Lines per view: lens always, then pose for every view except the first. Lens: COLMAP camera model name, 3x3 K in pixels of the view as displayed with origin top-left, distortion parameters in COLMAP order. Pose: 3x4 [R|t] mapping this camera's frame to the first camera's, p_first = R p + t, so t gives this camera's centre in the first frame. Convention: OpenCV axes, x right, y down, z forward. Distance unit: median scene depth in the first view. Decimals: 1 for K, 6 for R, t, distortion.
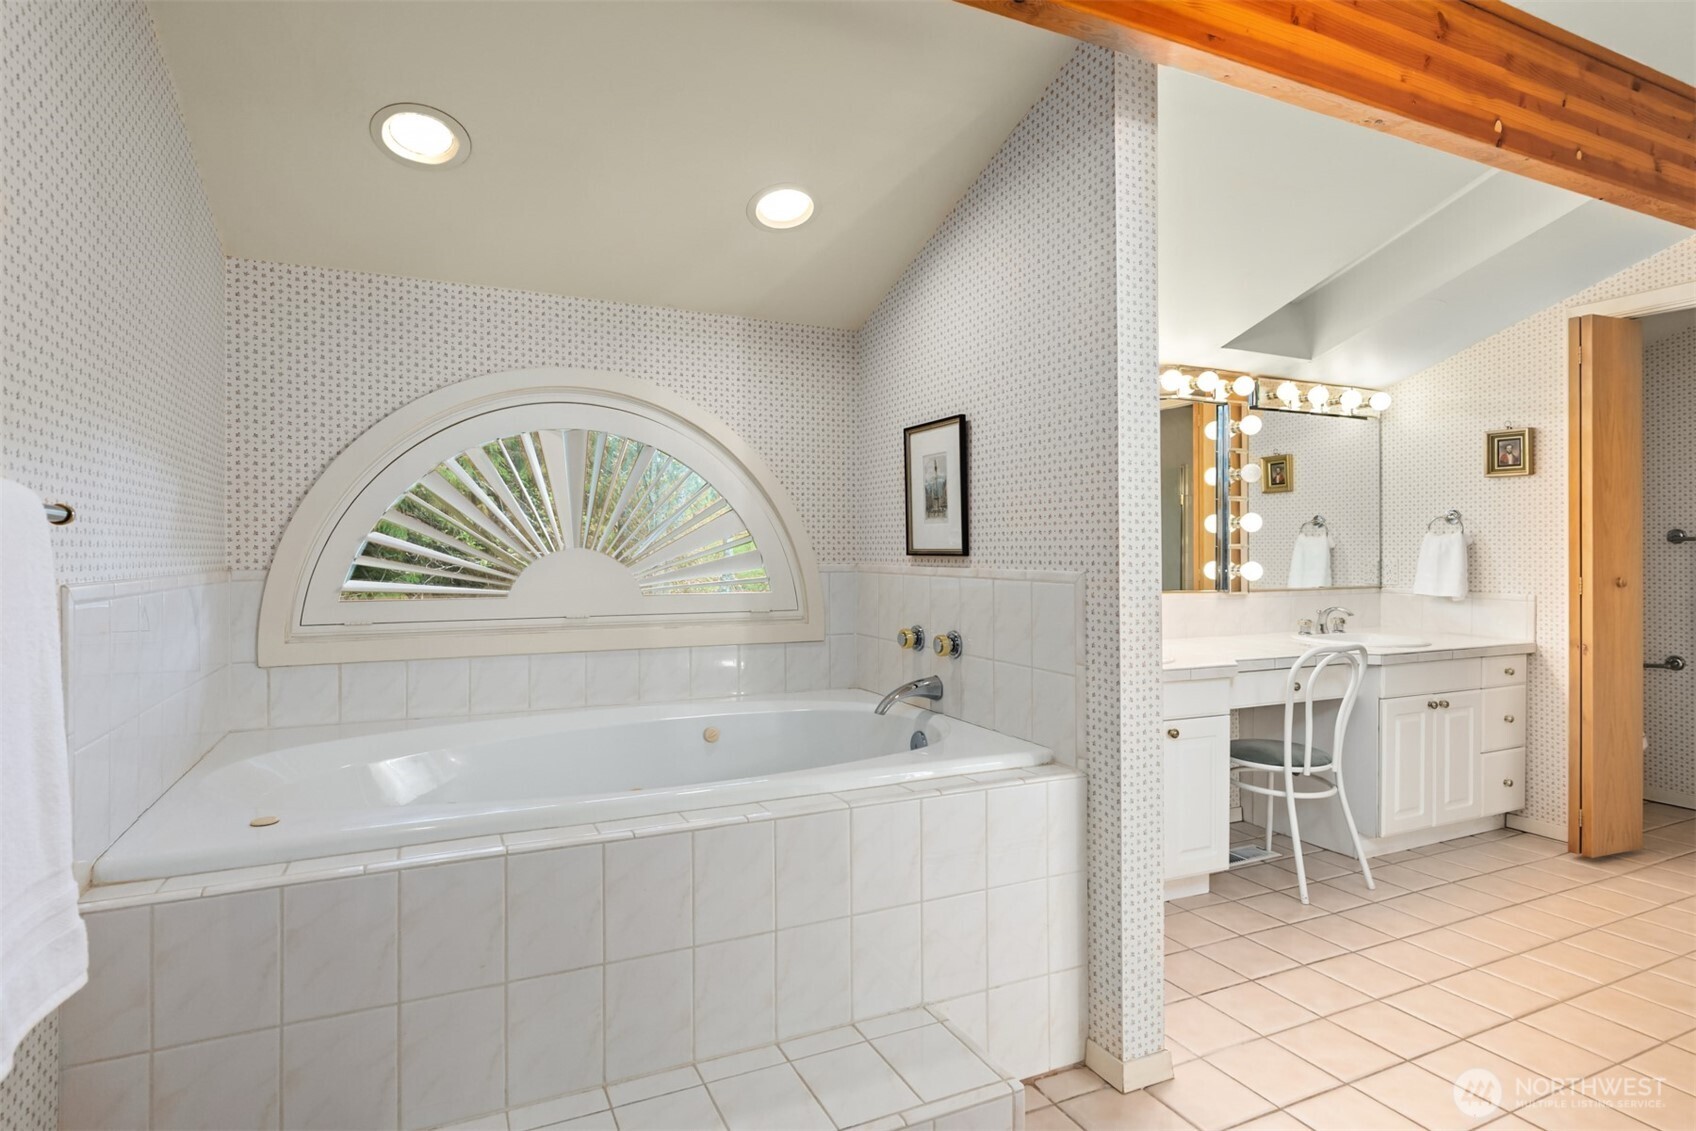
lens RADIAL K [[902.7, 0, 855.5], [0, 902.7, 544.5], [0, 0, 1]] dist [0.000332, 0.002190]
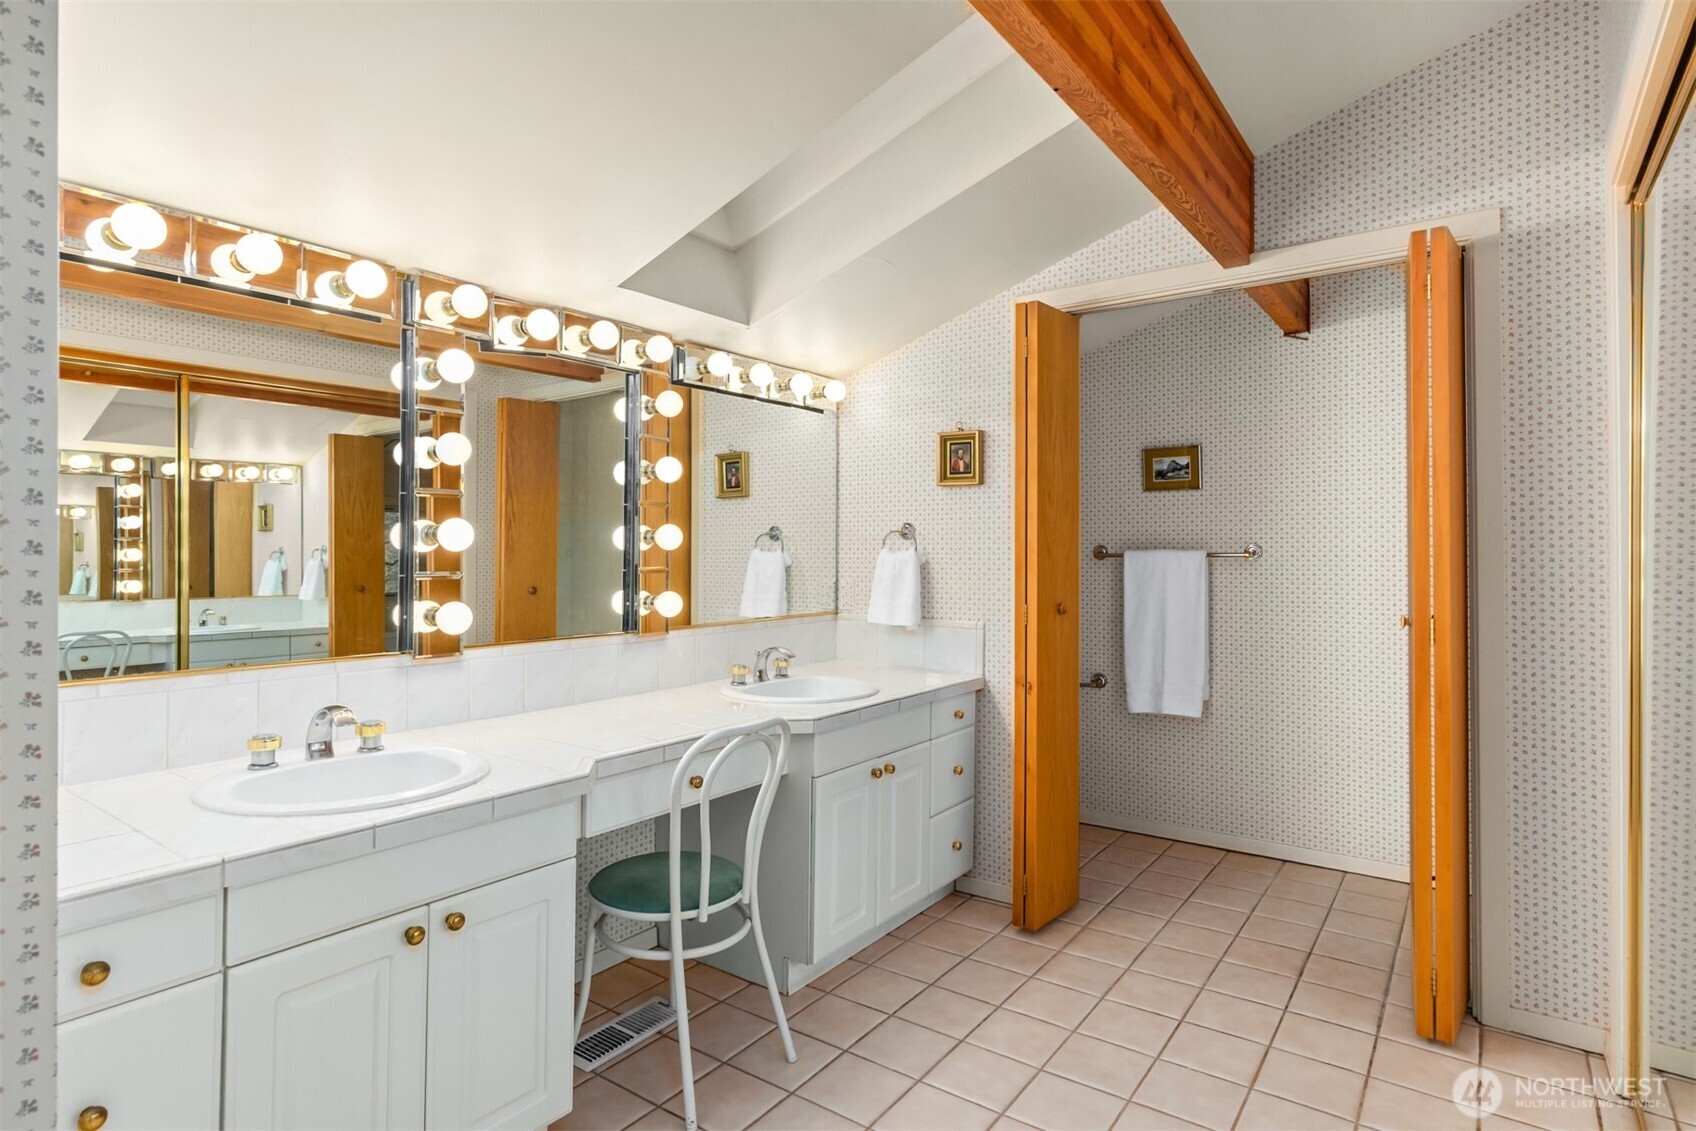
lens RADIAL K [[902.7, 0, 840.8], [0, 902.7, 558.5], [0, 0, 1]] dist [0.000332, 0.002190]
pose [[0.886602, -0.004621, 0.462511, 0.227390], [-0.001690, 0.999911, 0.013230, -0.017295], [-0.462531, -0.012511, 0.886515, 0.292689]]
